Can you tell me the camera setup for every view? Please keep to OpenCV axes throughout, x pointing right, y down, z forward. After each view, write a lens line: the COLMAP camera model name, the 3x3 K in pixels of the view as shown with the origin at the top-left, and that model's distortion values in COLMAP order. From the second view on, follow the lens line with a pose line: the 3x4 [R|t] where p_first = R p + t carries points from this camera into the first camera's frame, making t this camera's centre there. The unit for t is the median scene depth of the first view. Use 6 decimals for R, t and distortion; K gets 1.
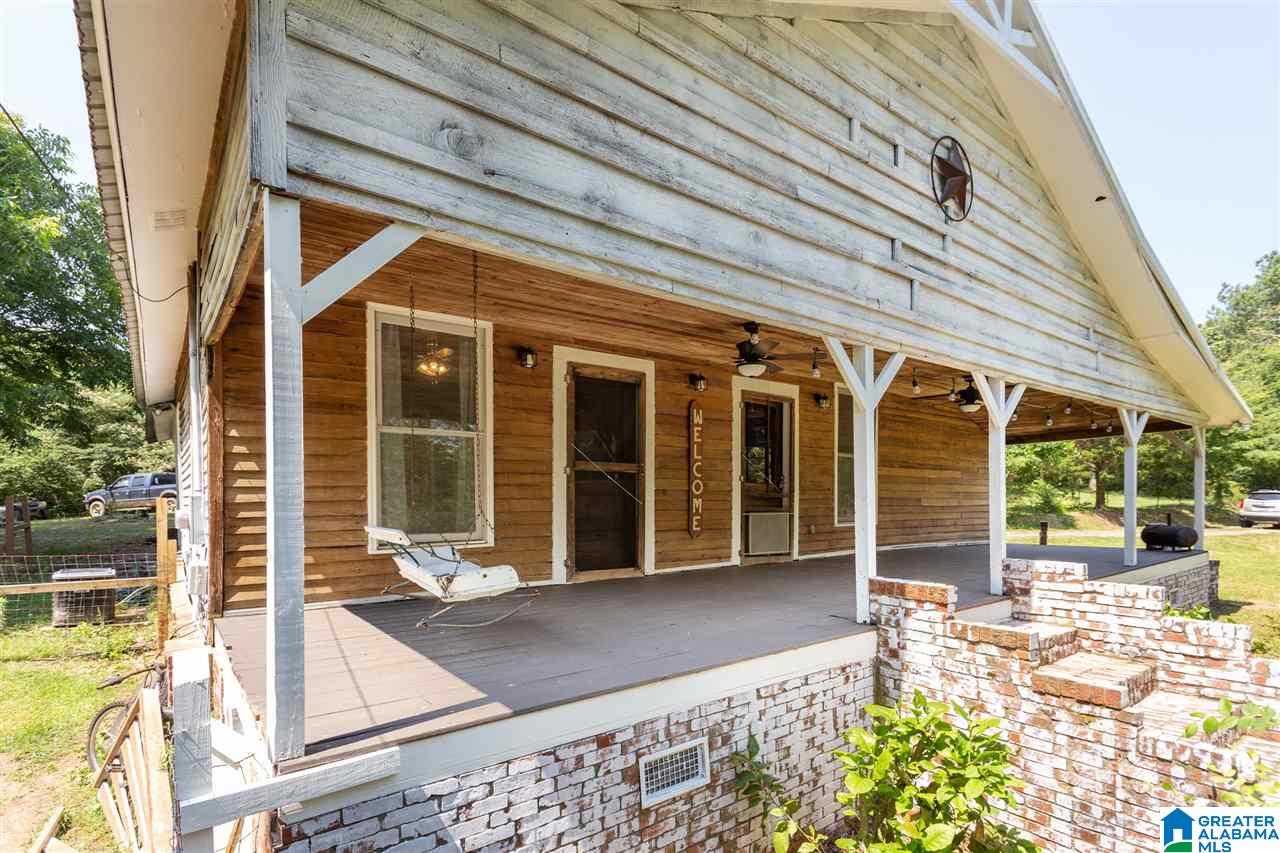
lens RADIAL K [[606.7, 0, 641.4], [0, 606.7, 506.5], [0, 0, 1]] dist [-0.001654, 0.000361]
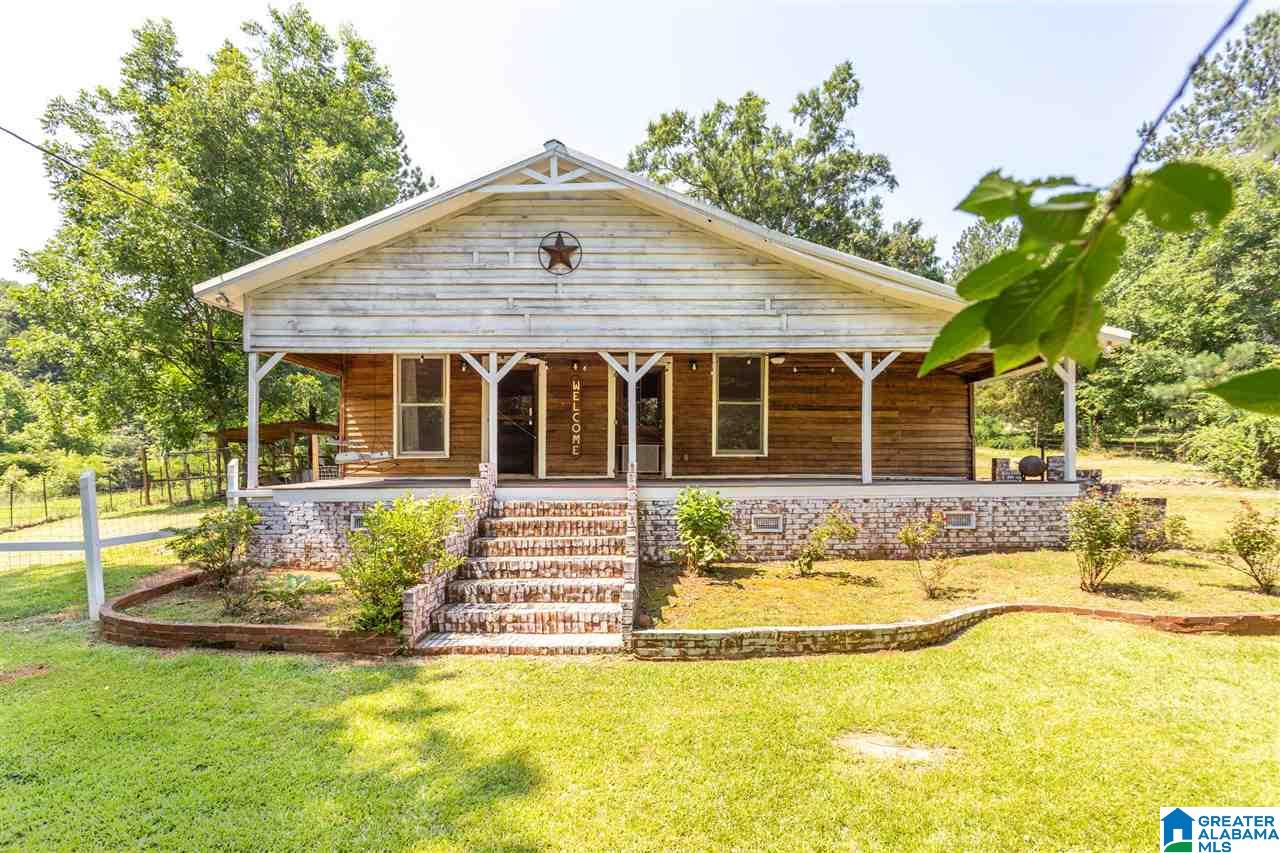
lens RADIAL K [[624.0, 0, 643.8], [0, 624.0, 470.0], [0, 0, 1]] dist [-0.001212, -0.000069]
pose [[0.797548, 0.009774, -0.603176, 2.517284], [-0.012362, 0.999924, -0.000142, 0.158901], [0.603129, 0.007570, 0.797608, -0.477412]]
